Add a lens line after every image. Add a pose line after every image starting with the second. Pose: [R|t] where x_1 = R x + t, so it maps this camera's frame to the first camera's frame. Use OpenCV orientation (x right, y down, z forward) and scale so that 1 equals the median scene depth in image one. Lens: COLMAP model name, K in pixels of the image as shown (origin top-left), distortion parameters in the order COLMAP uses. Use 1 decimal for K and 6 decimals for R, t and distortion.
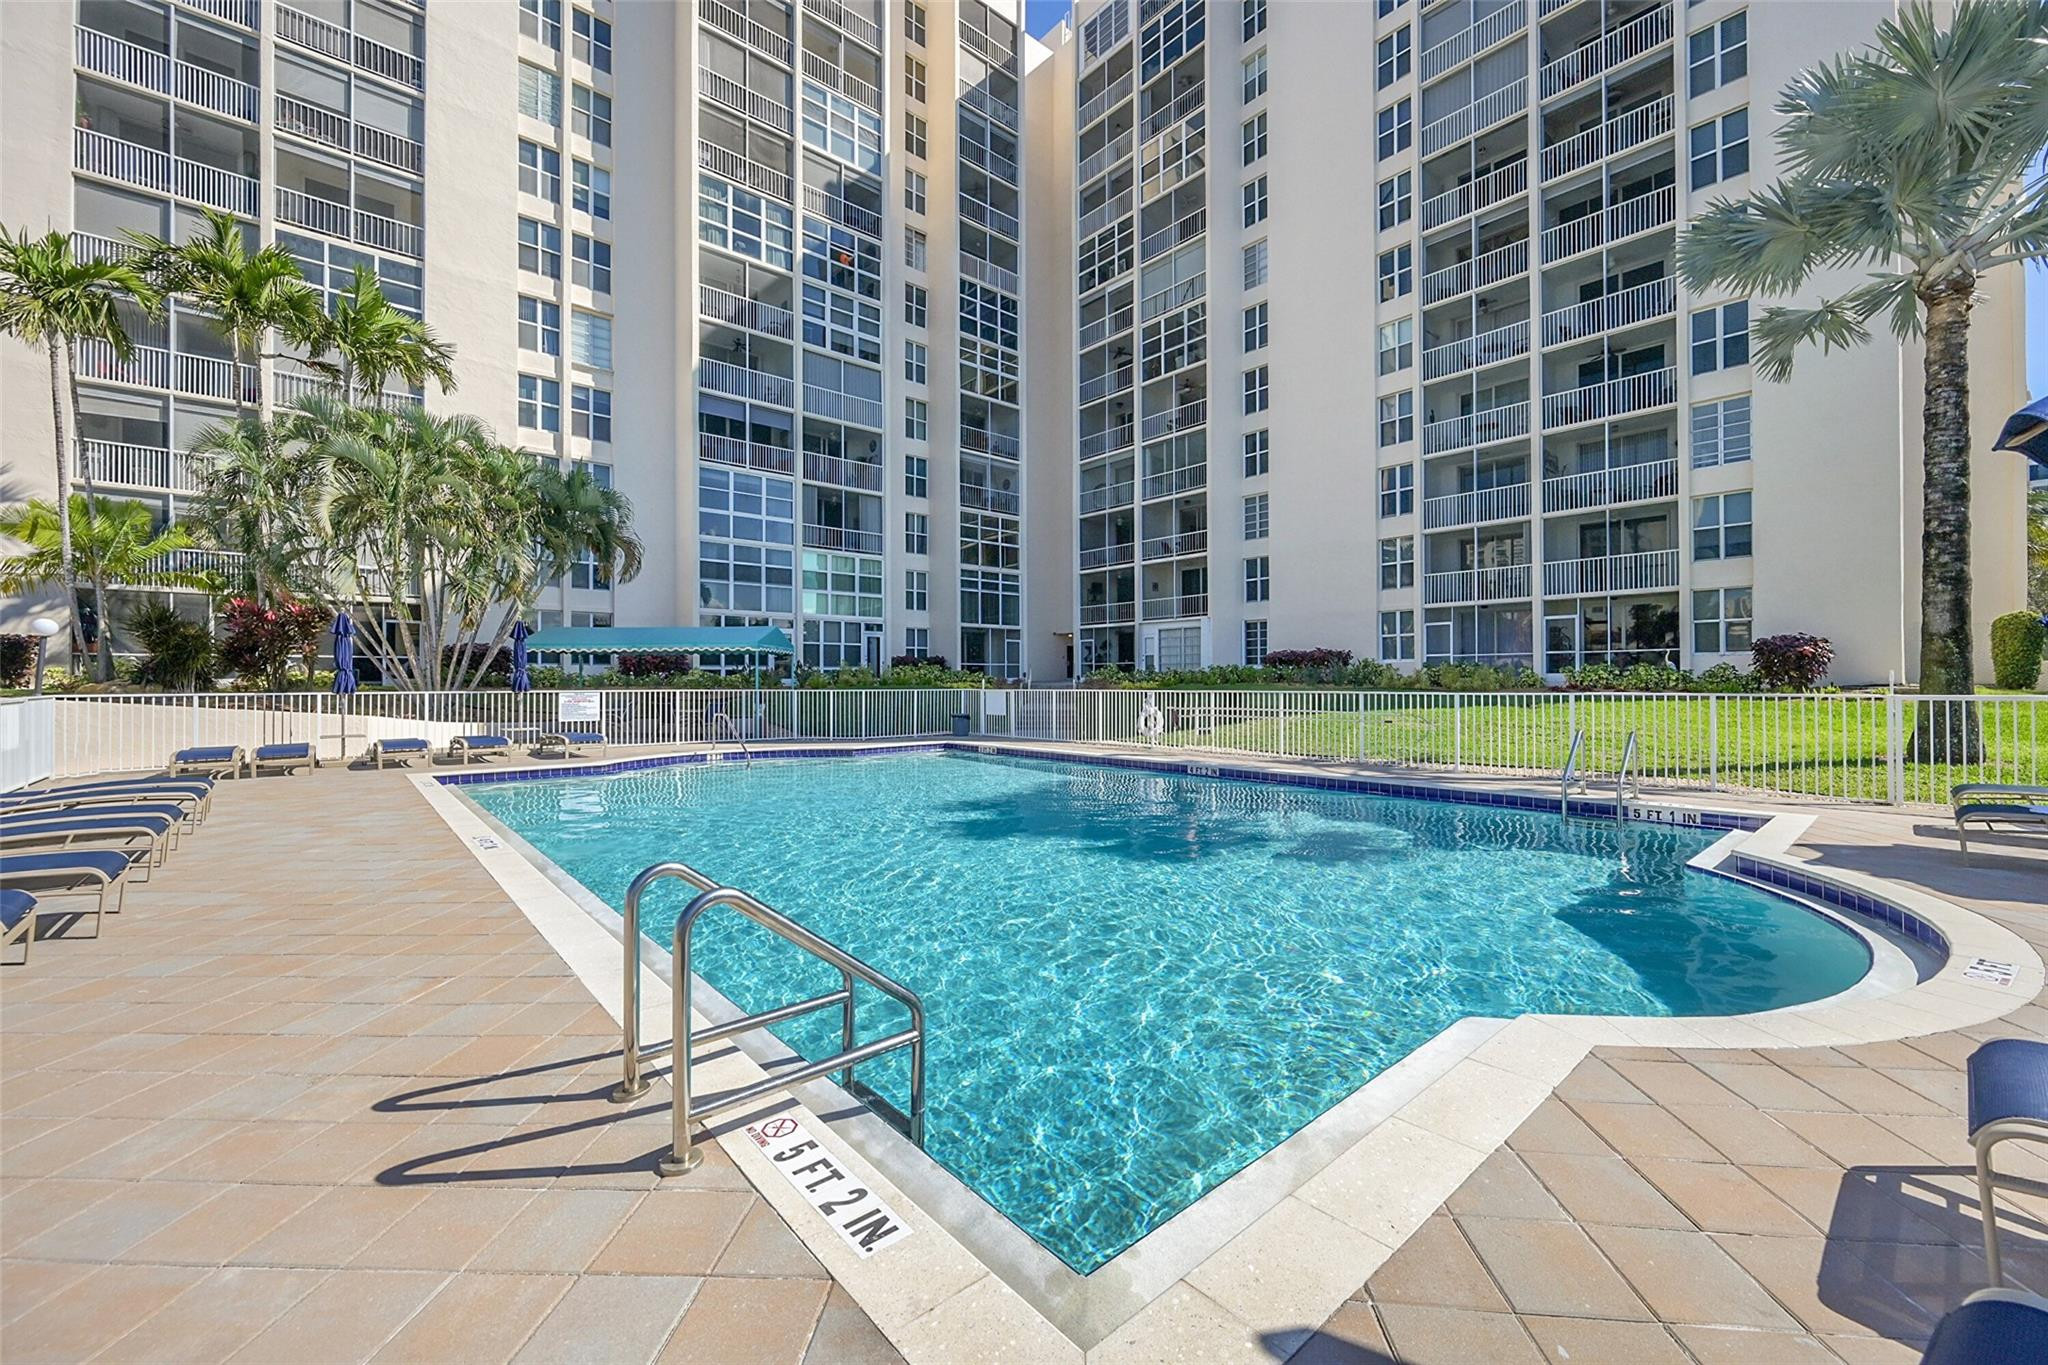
lens RADIAL K [[804.8, 0, 1028.7], [0, 804.8, 678.0], [0, 0, 1]] dist [0.000519, -0.000278]
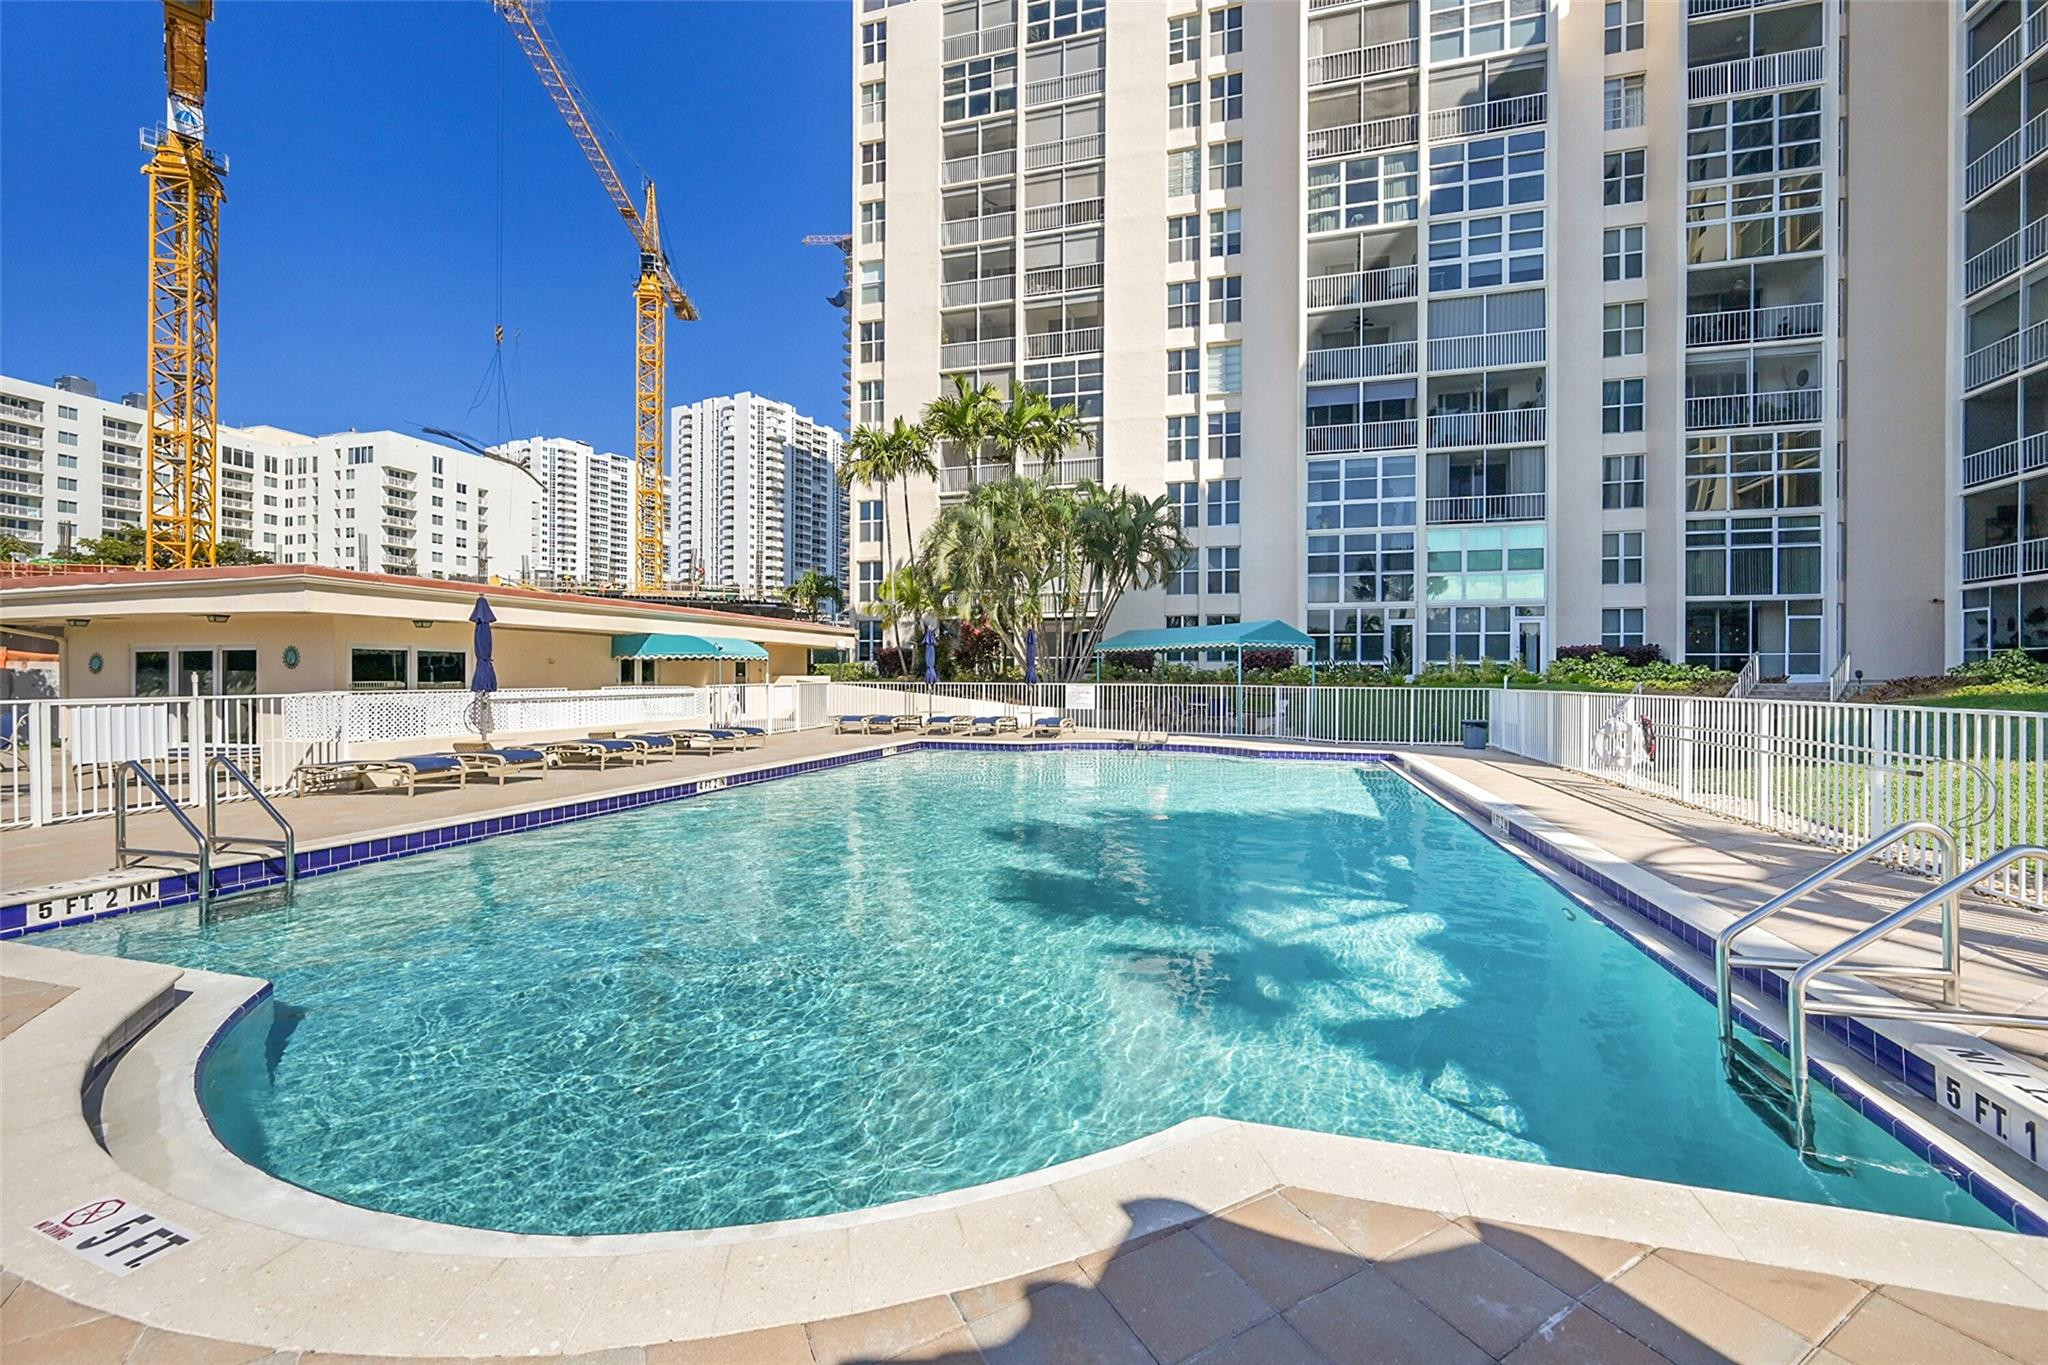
lens RADIAL K [[804.8, 0, 1028.7], [0, 804.8, 678.0], [0, 0, 1]] dist [0.000519, -0.000278]
pose [[0.554695, 0.006069, -0.832031, 0.232231], [-0.001597, 0.999979, 0.006230, -0.000123], [0.832052, -0.002127, 0.554693, 0.157536]]
